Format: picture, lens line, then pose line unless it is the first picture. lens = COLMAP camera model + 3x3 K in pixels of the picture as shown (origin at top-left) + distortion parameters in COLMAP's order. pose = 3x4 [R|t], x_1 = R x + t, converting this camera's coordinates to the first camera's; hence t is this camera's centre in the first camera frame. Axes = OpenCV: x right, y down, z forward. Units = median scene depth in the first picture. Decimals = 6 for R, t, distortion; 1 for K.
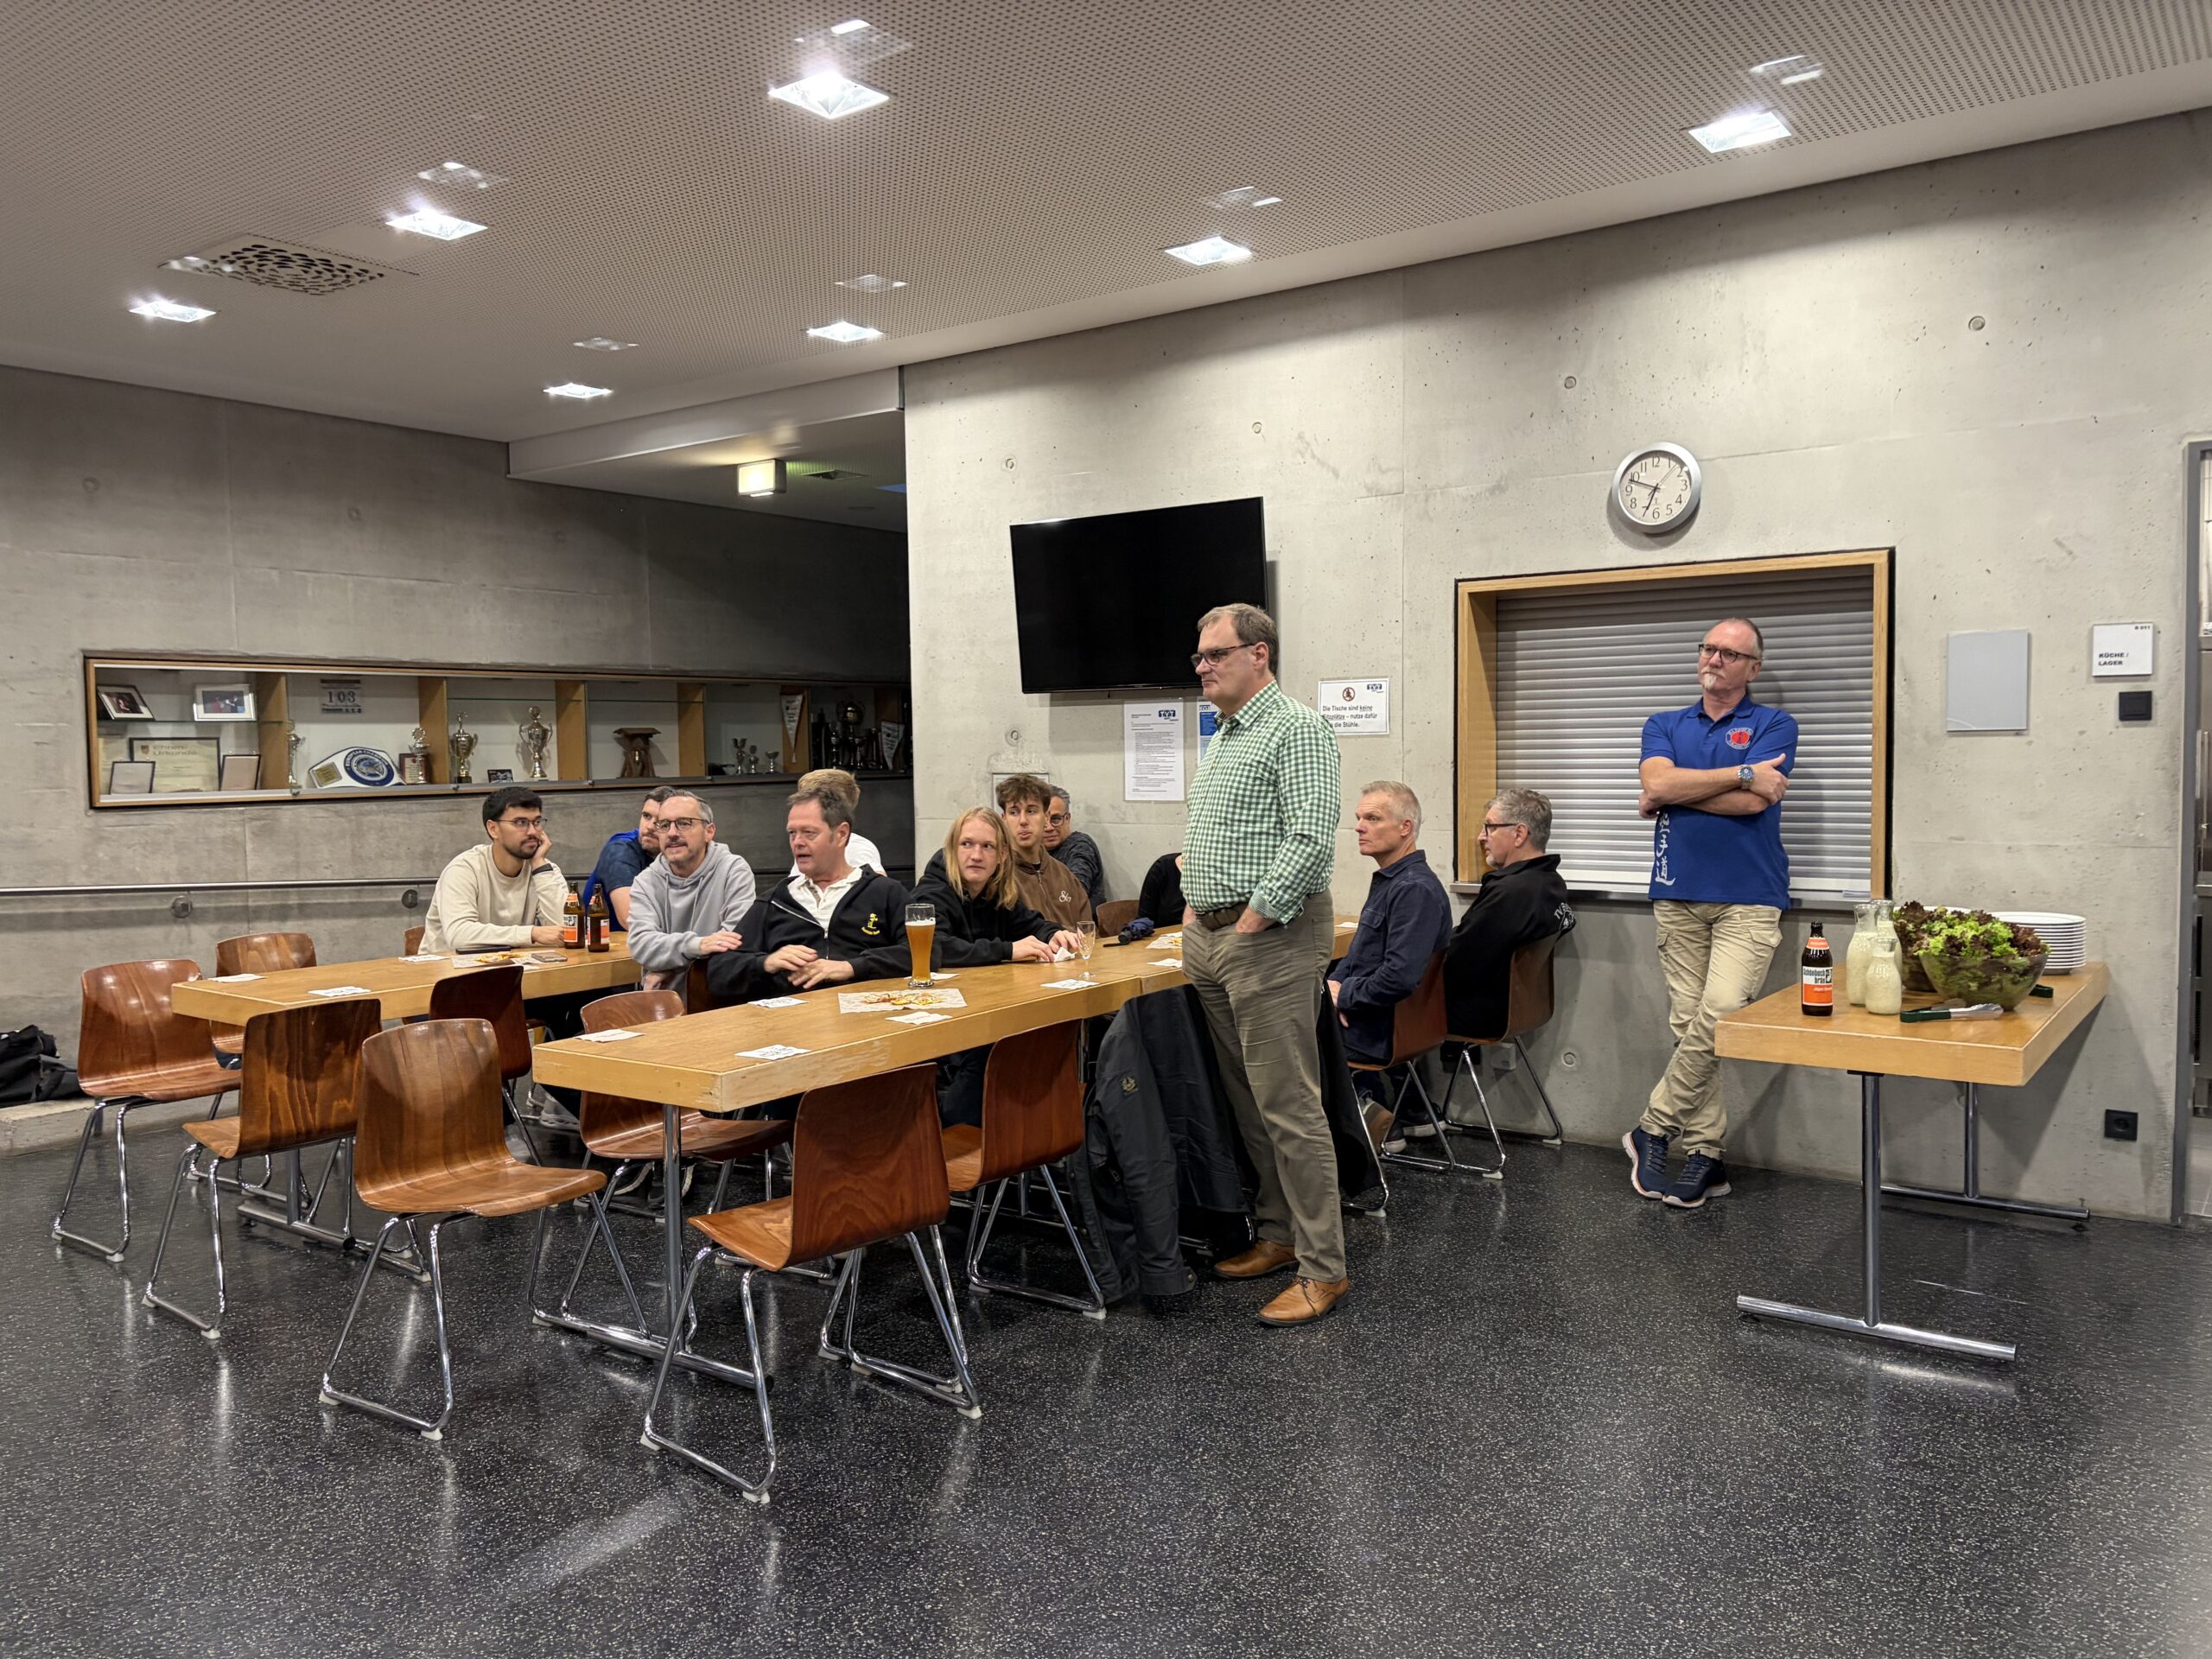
lens RADIAL K [[1664.7, 0, 1105.6], [0, 1664.7, 821.7], [0, 0, 1]] dist [0.039816, -0.044708]
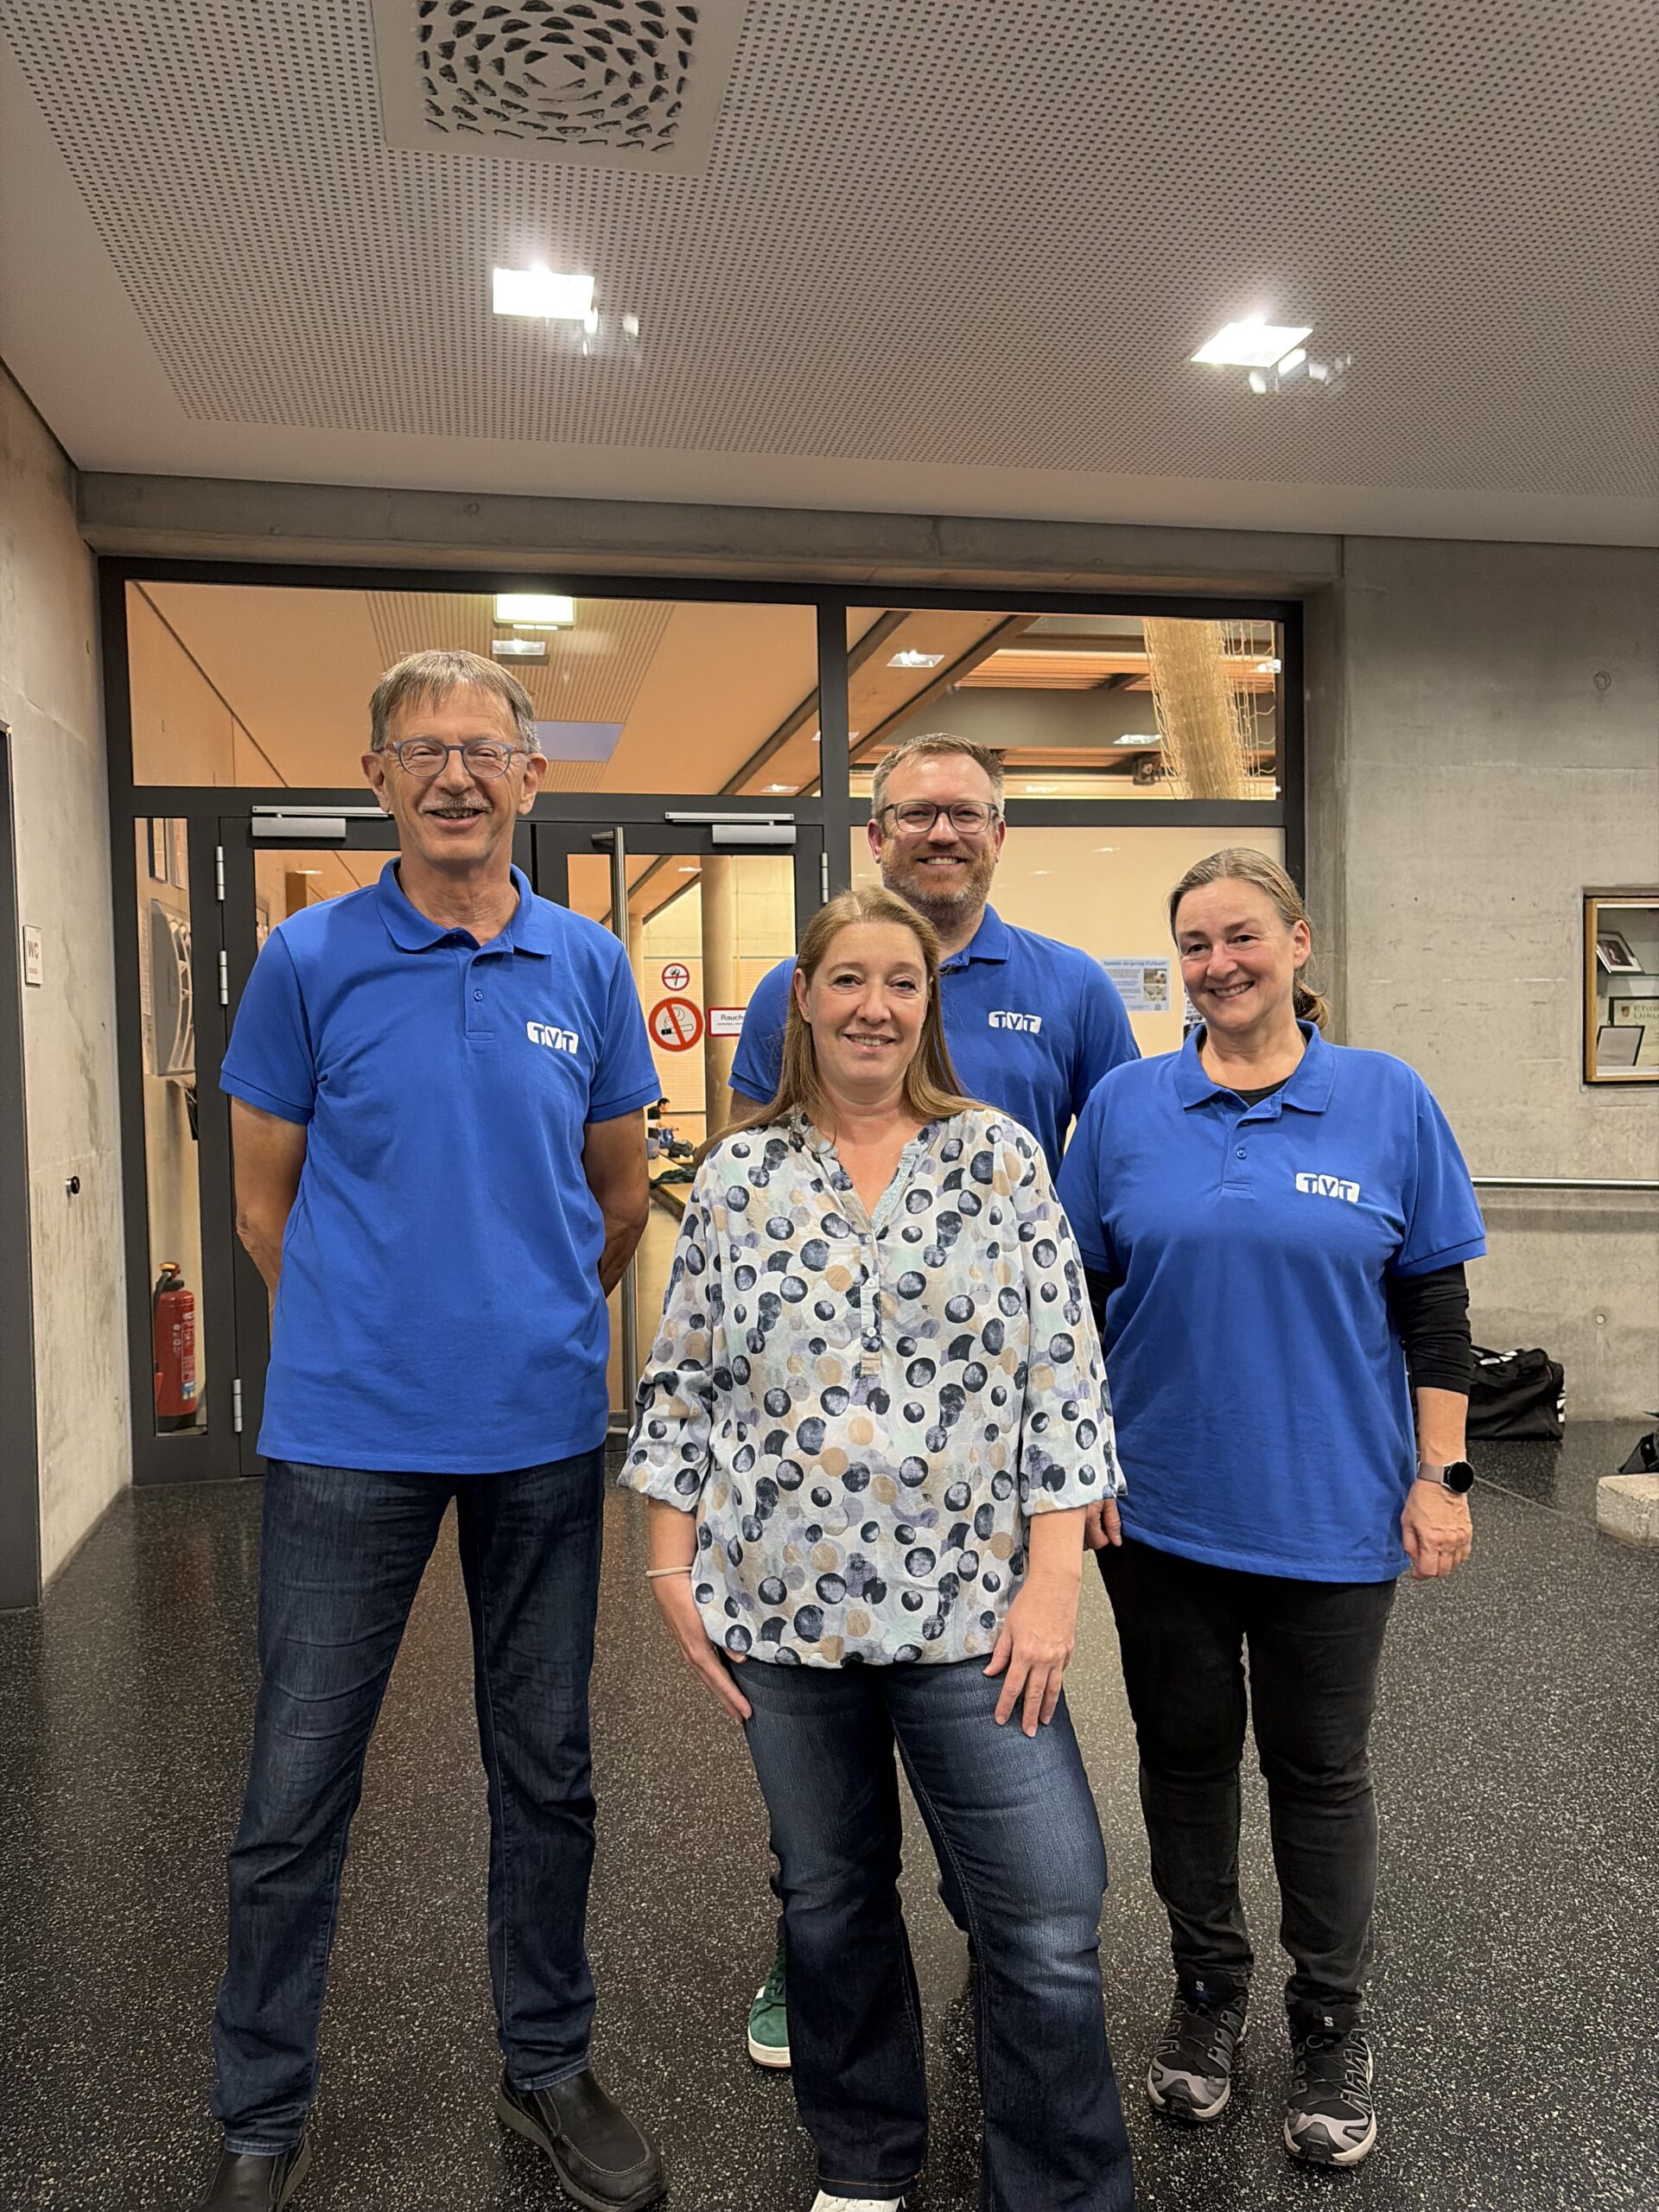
lens RADIAL K [[1664.7, 0, 830.8], [0, 1664.7, 1110.9], [0, 0, 1]] dist [0.039816, -0.044708]
pose [[0.743515, 0.031885, -0.667959, -0.336047], [-0.026740, 0.999481, 0.017945, 0.000561], [0.668184, 0.004519, 0.743982, 0.157485]]
